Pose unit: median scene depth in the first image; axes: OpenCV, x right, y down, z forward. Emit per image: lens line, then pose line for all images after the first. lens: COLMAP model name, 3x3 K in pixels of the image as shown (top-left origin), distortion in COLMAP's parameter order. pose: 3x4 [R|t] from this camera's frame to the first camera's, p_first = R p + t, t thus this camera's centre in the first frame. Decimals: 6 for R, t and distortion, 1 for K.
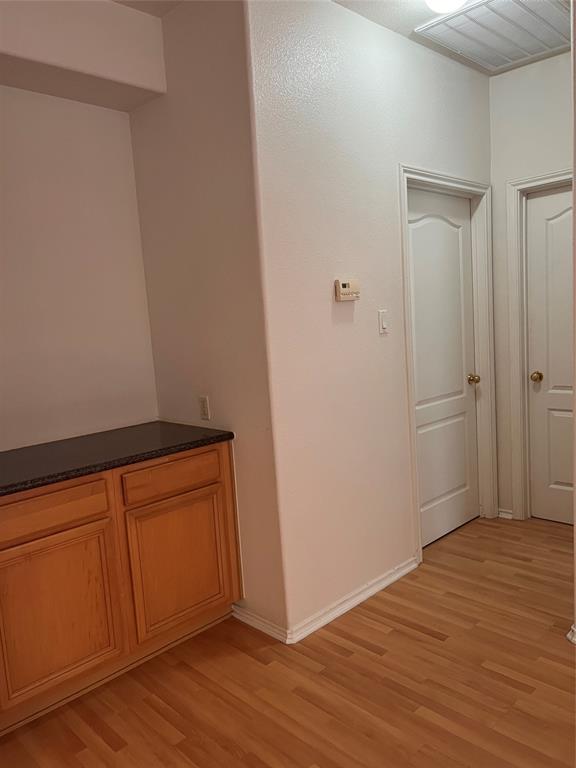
lens RADIAL K [[576.4, 0, 287.2], [0, 576.4, 385.0], [0, 0, 1]] dist [0.069327, -0.084227]
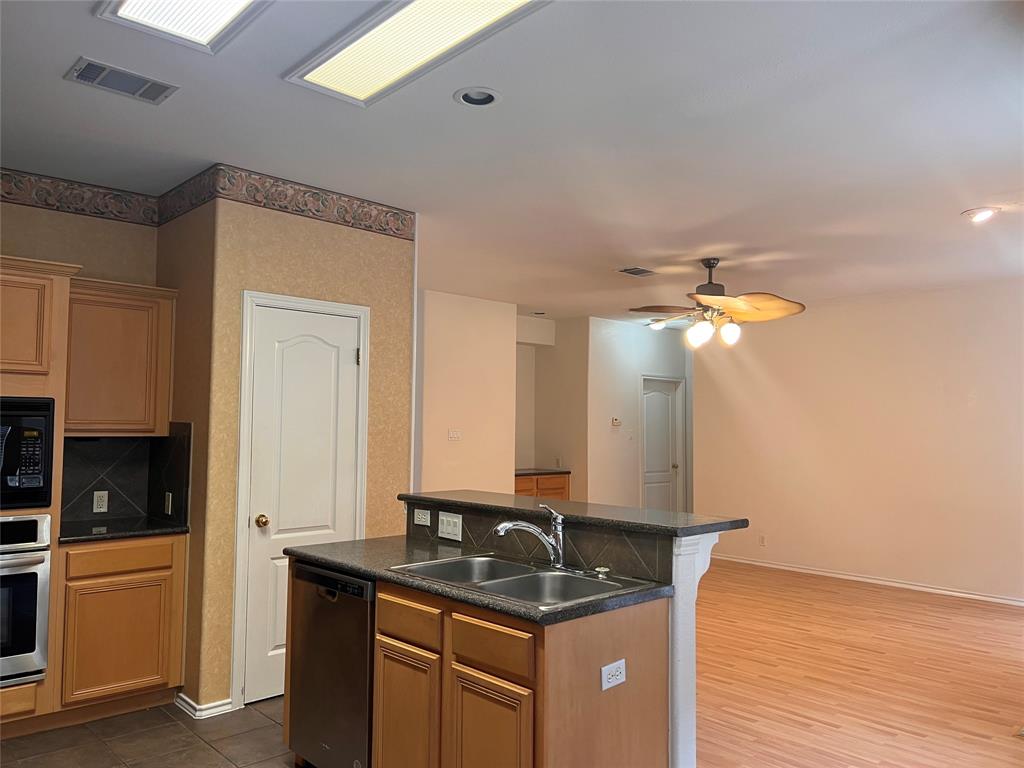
lens RADIAL K [[768.5, 0, 517.4], [0, 768.5, 389.2], [0, 0, 1]] dist [0.069327, -0.084227]
pose [[0.996676, 0.075802, -0.029861, -0.246334], [-0.079697, 0.983199, -0.164218, 0.296575], [0.016911, 0.166052, 0.985972, -2.427275]]
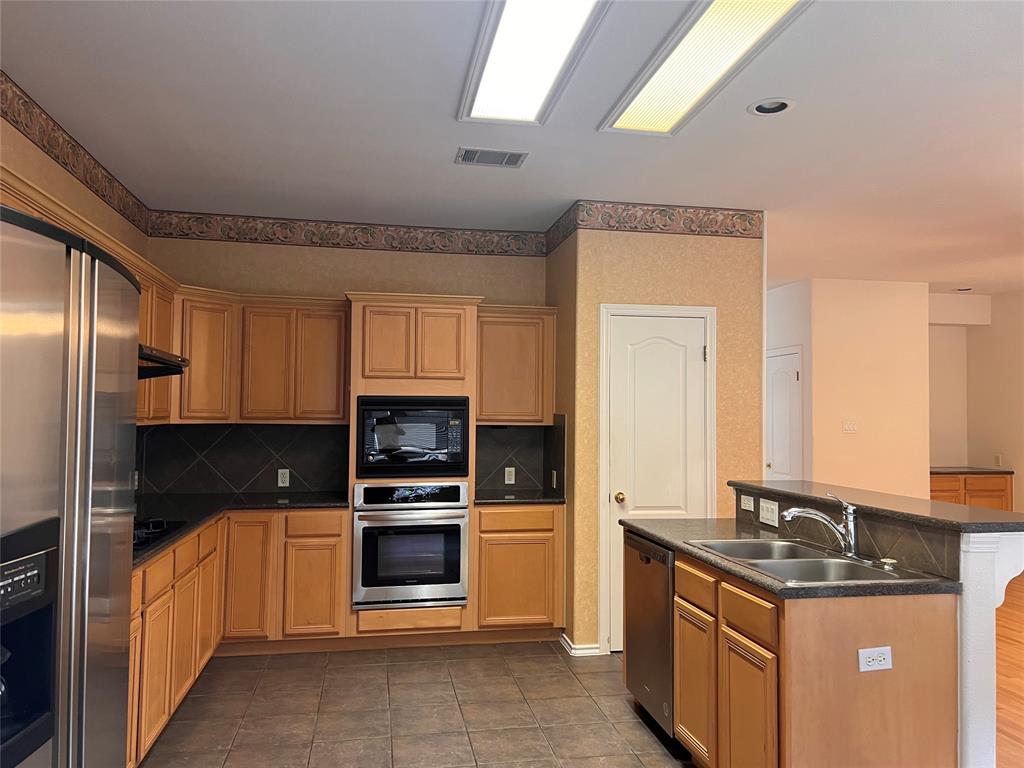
lens RADIAL K [[768.5, 0, 511.8], [0, 768.5, 388.8], [0, 0, 1]] dist [0.069327, -0.084227]
pose [[0.823805, 0.054292, -0.564268, -0.008329], [-0.129283, 0.987165, -0.093766, 0.291708], [0.551934, 0.150195, 0.820250, -2.519078]]
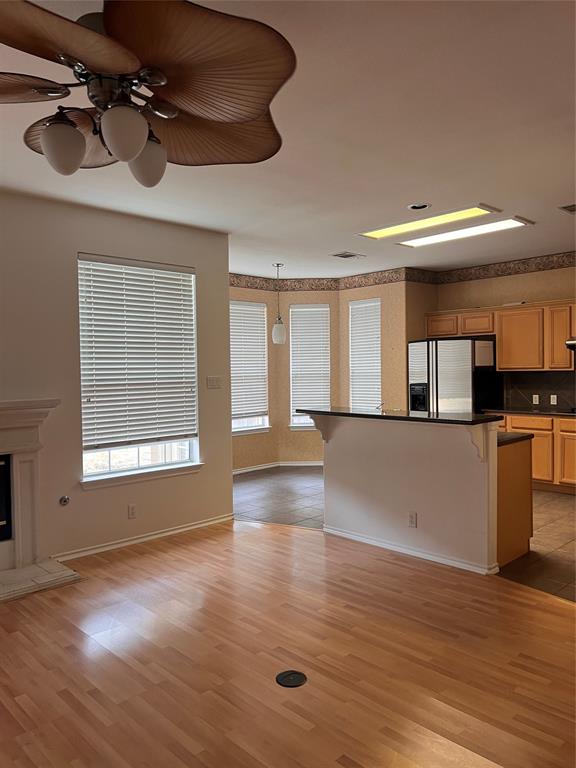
lens RADIAL K [[576.4, 0, 290.5], [0, 576.4, 381.7], [0, 0, 1]] dist [0.069327, -0.084227]
pose [[-0.996208, 0.083851, 0.023188, 0.003840], [0.086330, 0.985762, 0.144292, -0.059418], [-0.010759, 0.145747, -0.989263, 0.292689]]
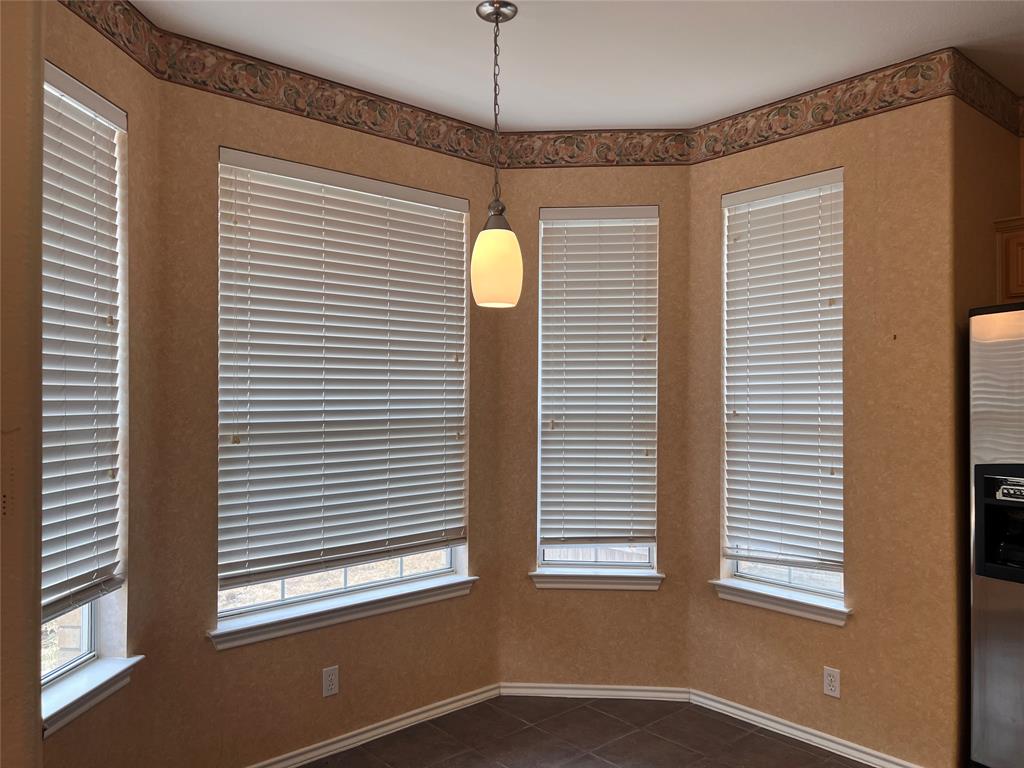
lens RADIAL K [[768.5, 0, 511.9], [0, 768.5, 386.0], [0, 0, 1]] dist [0.069327, -0.084227]
pose [[-0.996244, 0.068797, 0.052586, 0.041558], [0.074106, 0.991519, 0.106764, 0.135439], [-0.044795, 0.110260, -0.992893, -1.338642]]
